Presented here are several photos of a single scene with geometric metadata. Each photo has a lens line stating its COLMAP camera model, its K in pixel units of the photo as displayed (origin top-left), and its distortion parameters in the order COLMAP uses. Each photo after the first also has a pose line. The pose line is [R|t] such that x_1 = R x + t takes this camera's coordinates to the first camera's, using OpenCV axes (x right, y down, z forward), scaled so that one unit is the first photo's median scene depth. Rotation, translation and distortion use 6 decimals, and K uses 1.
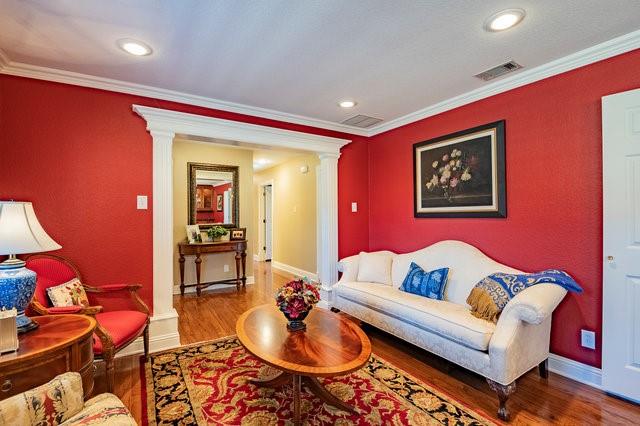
lens RADIAL K [[292.6, 0, 322.5], [0, 292.6, 211.5], [0, 0, 1]] dist [-0.003045, -0.000361]
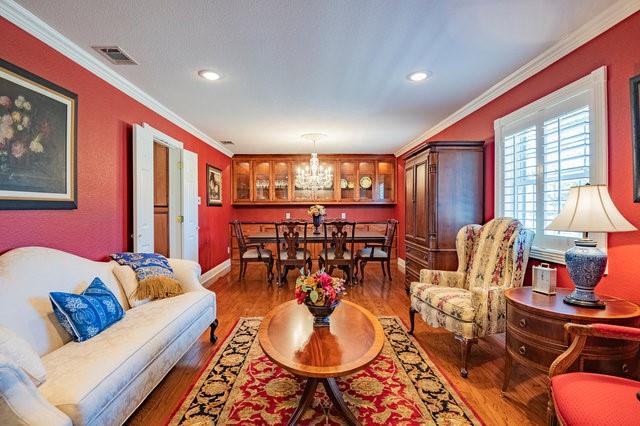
lens RADIAL K [[309.0, 0, 320.0], [0, 309.0, 213.0], [0, 0, 1]] dist [0.001472, -0.021316]
pose [[-0.854395, 0.006176, 0.519588, -0.510292], [0.005396, 0.999981, -0.003013, 0.043237], [-0.519596, 0.000229, -0.854412, 1.574574]]
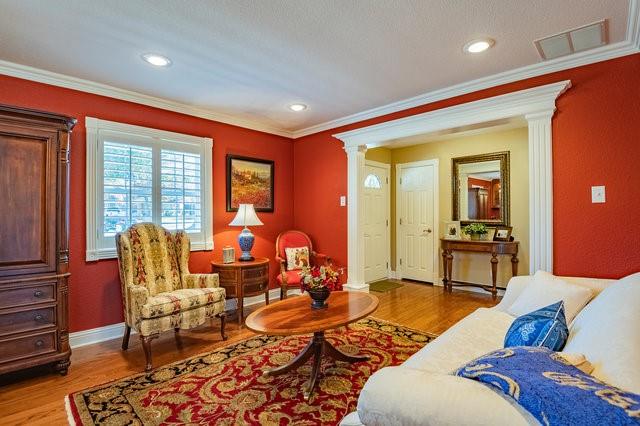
lens RADIAL K [[309.0, 0, 320.0], [0, 309.0, 213.0], [0, 0, 1]] dist [0.001472, -0.021316]
pose [[0.243216, 0.001050, -0.969972, 0.928255], [0.008762, 0.999956, 0.003279, 0.023807], [0.969933, -0.009296, 0.243196, 0.611383]]
